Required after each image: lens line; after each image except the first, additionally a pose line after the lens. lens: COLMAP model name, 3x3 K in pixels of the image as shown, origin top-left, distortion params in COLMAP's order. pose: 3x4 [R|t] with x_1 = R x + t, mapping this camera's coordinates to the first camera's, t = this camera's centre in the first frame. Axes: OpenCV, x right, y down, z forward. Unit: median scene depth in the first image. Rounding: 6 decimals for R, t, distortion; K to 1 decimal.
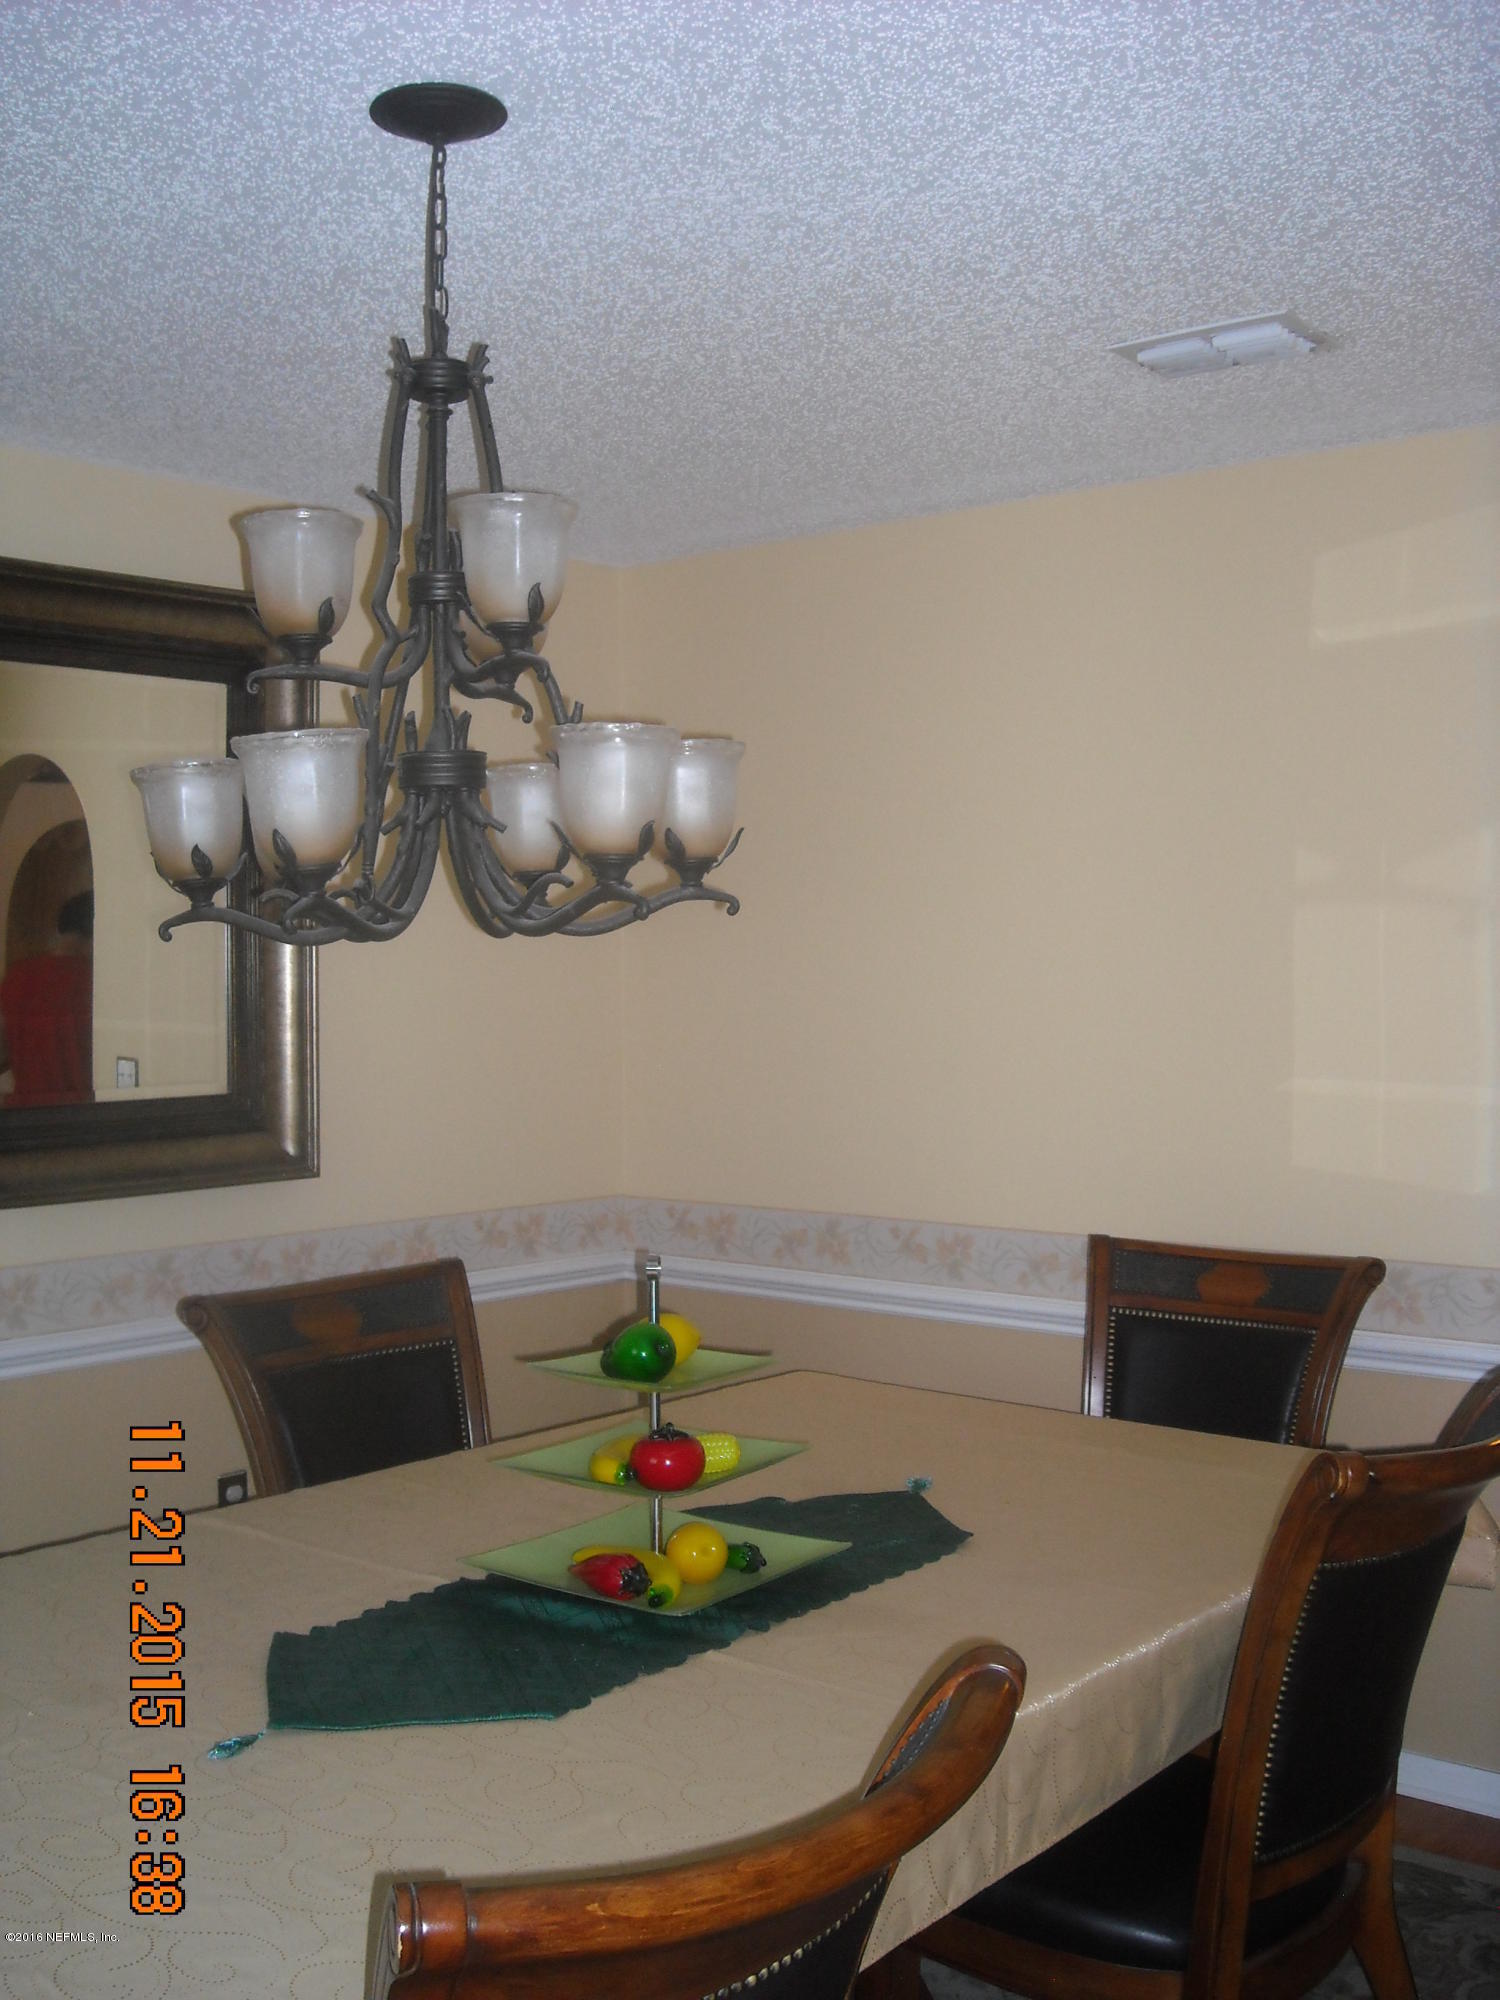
lens RADIAL K [[2069.9, 0, 726.1], [0, 2069.9, 1021.3], [0, 0, 1]] dist [-0.185468, 0.121684]
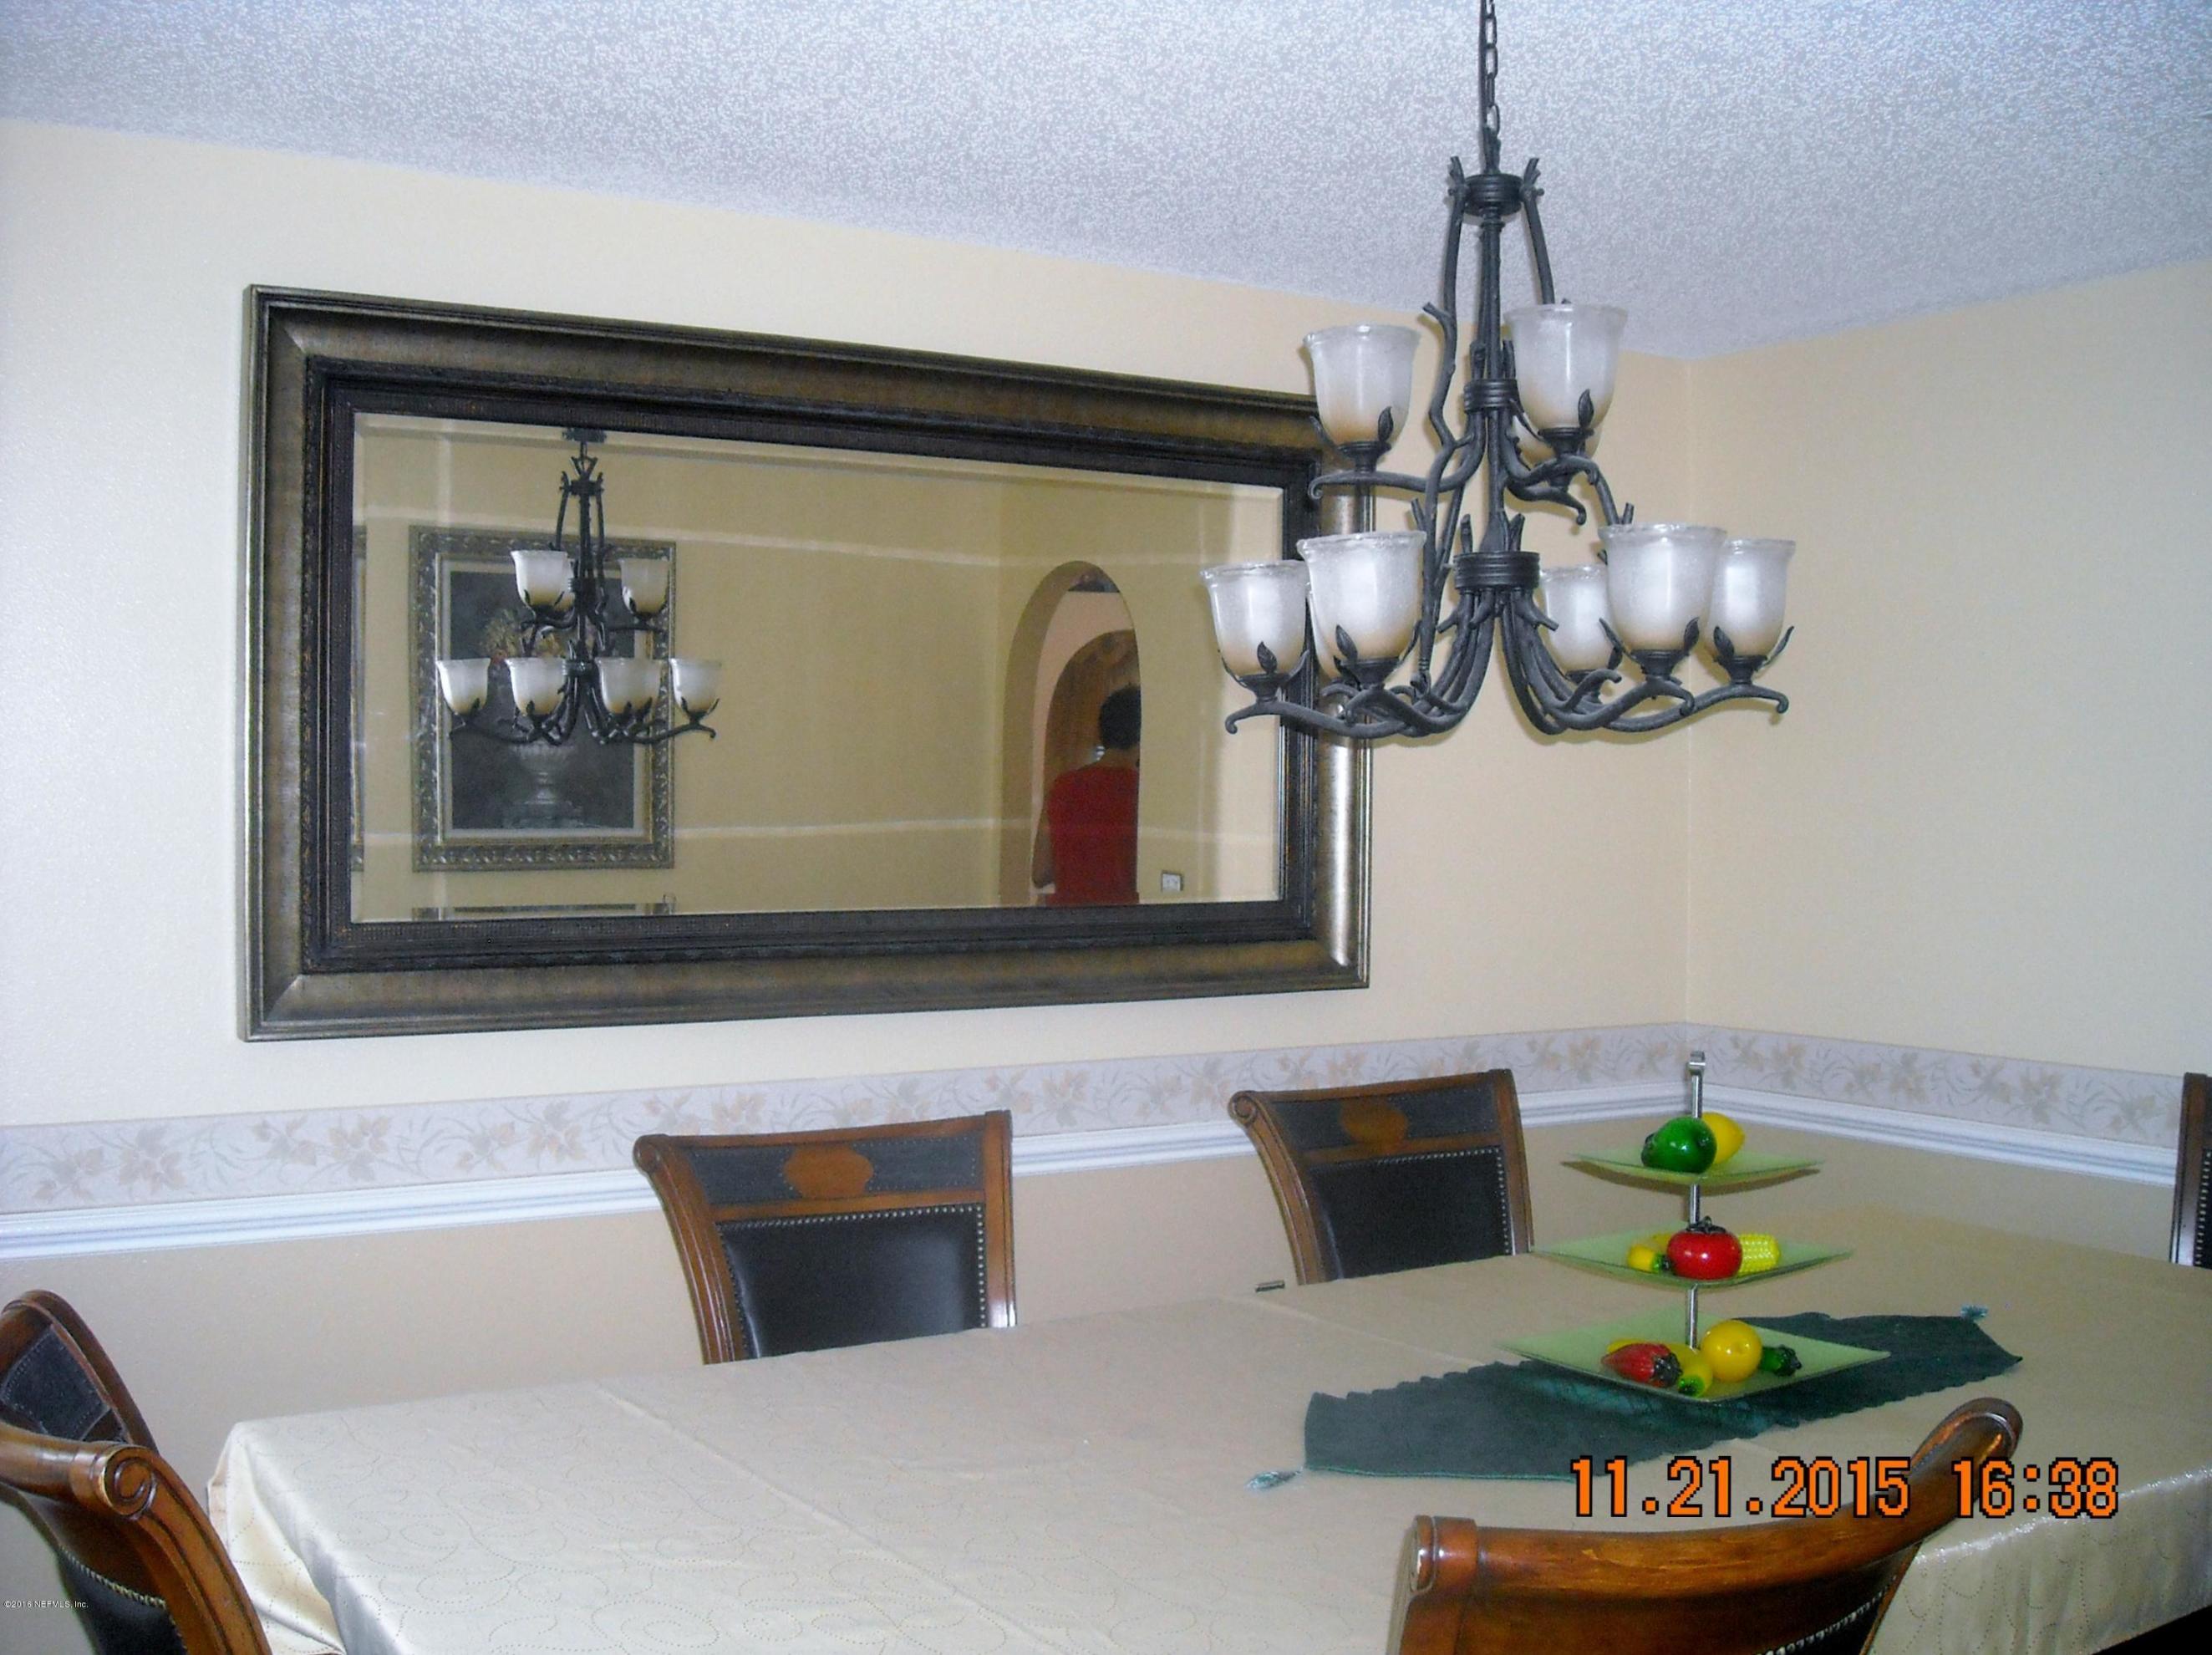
lens RADIAL K [[2289.6, 0, 1106.0], [0, 2289.6, 827.5], [0, 0, 1]] dist [-0.185468, 0.121684]
pose [[0.952246, 0.015969, -0.304913, 0.021630], [-0.019753, 0.999761, -0.009326, 0.018029], [0.304691, 0.014904, 0.952335, -0.123694]]
